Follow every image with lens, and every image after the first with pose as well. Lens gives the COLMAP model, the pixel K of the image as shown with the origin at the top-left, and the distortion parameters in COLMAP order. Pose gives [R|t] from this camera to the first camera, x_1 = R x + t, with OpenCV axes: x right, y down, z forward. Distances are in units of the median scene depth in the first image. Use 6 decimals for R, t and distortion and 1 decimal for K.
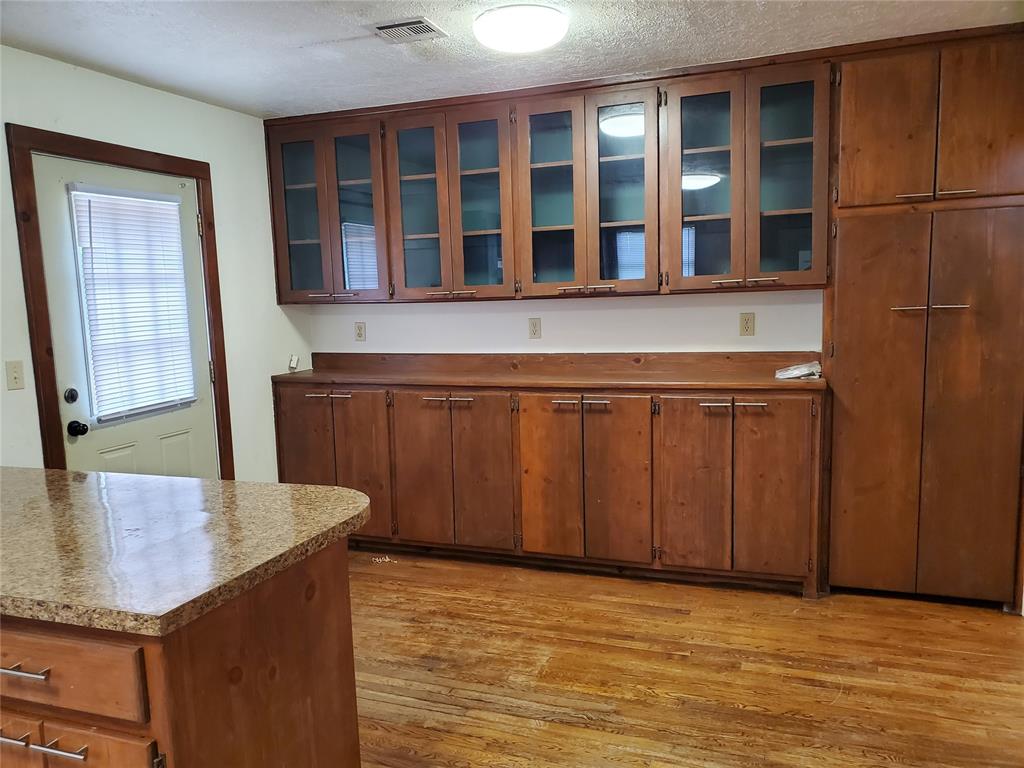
lens RADIAL K [[775.0, 0, 525.8], [0, 775.0, 399.6], [0, 0, 1]] dist [0.004520, 0.002887]
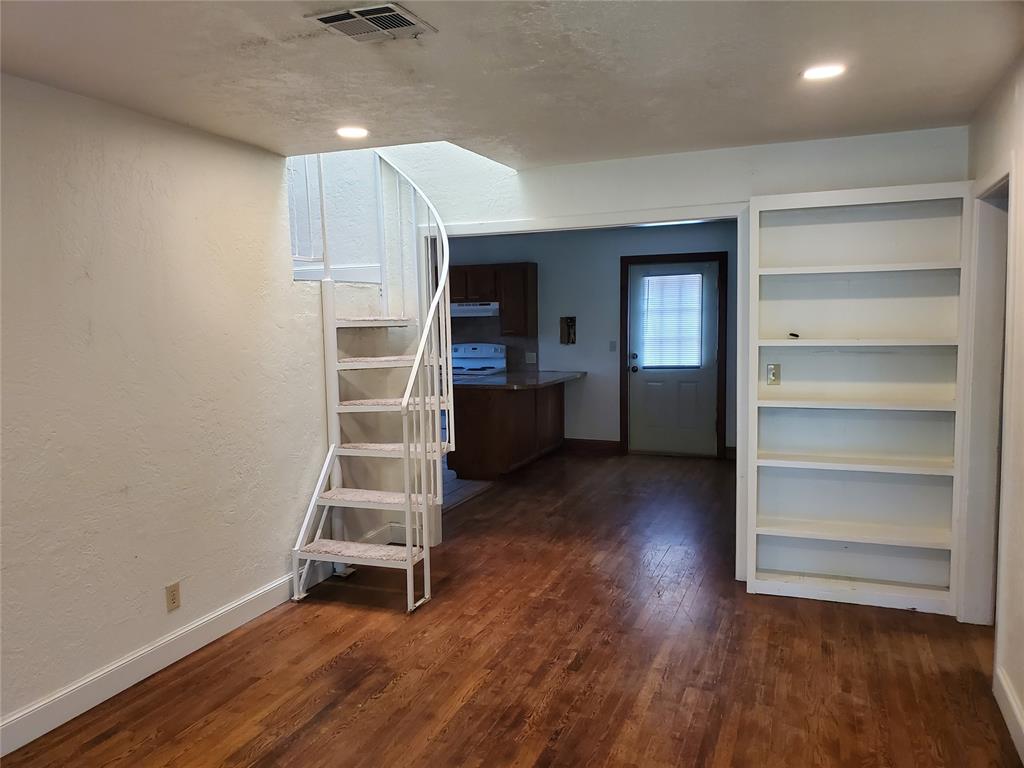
lens RADIAL K [[809.5, 0, 509.2], [0, 809.5, 399.8], [0, 0, 1]] dist [0.005993, 0.001947]
pose [[-0.001395, 0.140791, -0.990038, 1.964672], [-0.127165, 0.981977, 0.139823, -0.173722], [0.991881, 0.126093, 0.016533, 0.523073]]
